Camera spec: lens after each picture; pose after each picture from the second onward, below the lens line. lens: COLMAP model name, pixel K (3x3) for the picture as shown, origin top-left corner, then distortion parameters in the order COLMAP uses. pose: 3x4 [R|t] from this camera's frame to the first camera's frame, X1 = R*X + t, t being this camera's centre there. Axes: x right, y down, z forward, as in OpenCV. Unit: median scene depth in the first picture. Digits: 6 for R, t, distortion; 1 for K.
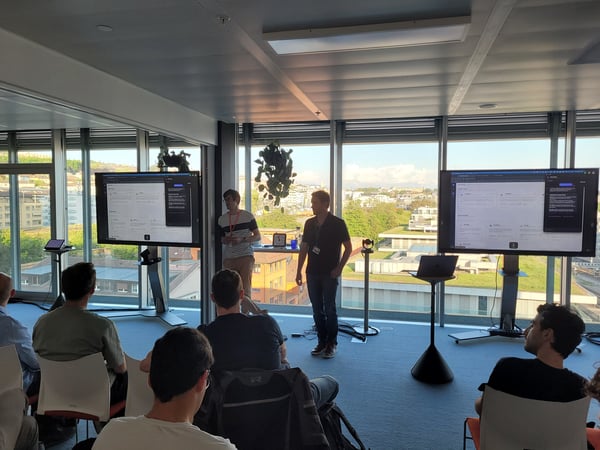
lens RADIAL K [[463.2, 0, 303.8], [0, 463.2, 226.7], [0, 0, 1]] dist [0.053603, -0.051096]
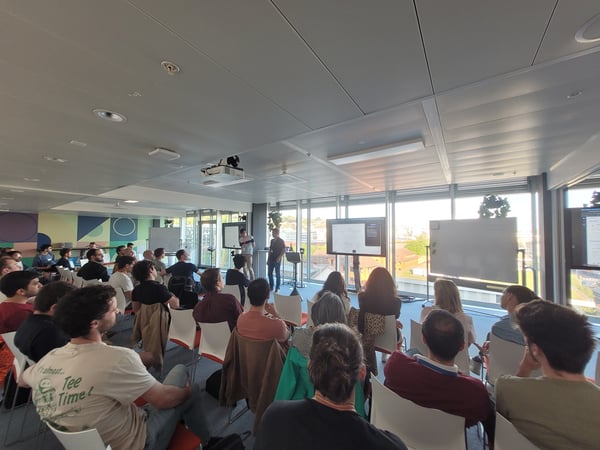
lens RADIAL K [[235.6, 0, 306.4], [0, 235.6, 223.7], [0, 0, 1]] dist [0.001182, 0.000044]
pose [[0.929572, -0.019993, -0.368099, 0.427272], [-0.014646, 0.995737, -0.091068, 0.008377], [0.368351, 0.090045, 0.925316, -0.100894]]
